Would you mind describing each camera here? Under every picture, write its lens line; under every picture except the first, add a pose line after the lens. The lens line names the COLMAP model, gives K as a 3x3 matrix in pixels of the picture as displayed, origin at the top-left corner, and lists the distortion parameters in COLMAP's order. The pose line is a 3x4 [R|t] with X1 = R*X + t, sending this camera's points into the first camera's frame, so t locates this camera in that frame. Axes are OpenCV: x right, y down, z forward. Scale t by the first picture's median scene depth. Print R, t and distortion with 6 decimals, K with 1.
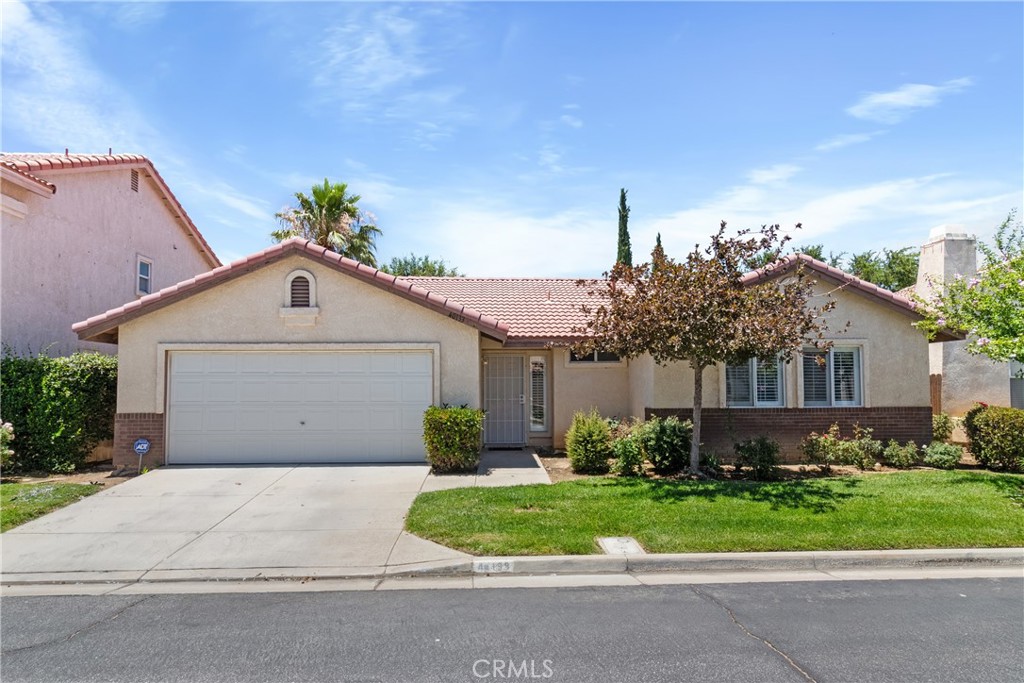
lens RADIAL K [[564.0, 0, 512.0], [0, 564.0, 341.5], [0, 0, 1]] dist [0.000795, -0.000374]
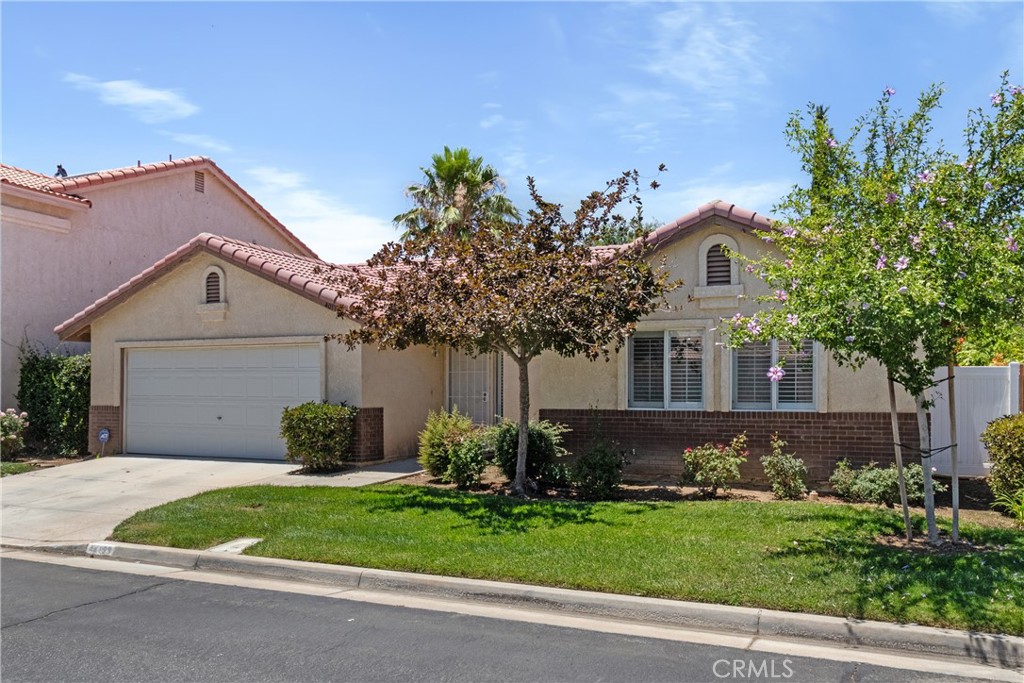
lens RADIAL K [[713.9, 0, 512.0], [0, 713.9, 341.5], [0, 0, 1]] dist [0.001044, 0.000081]
pose [[0.917792, -0.021201, -0.396496, 0.621106], [0.030060, 0.999418, 0.016143, 0.003248], [0.395923, -0.026735, 0.917895, 0.038823]]
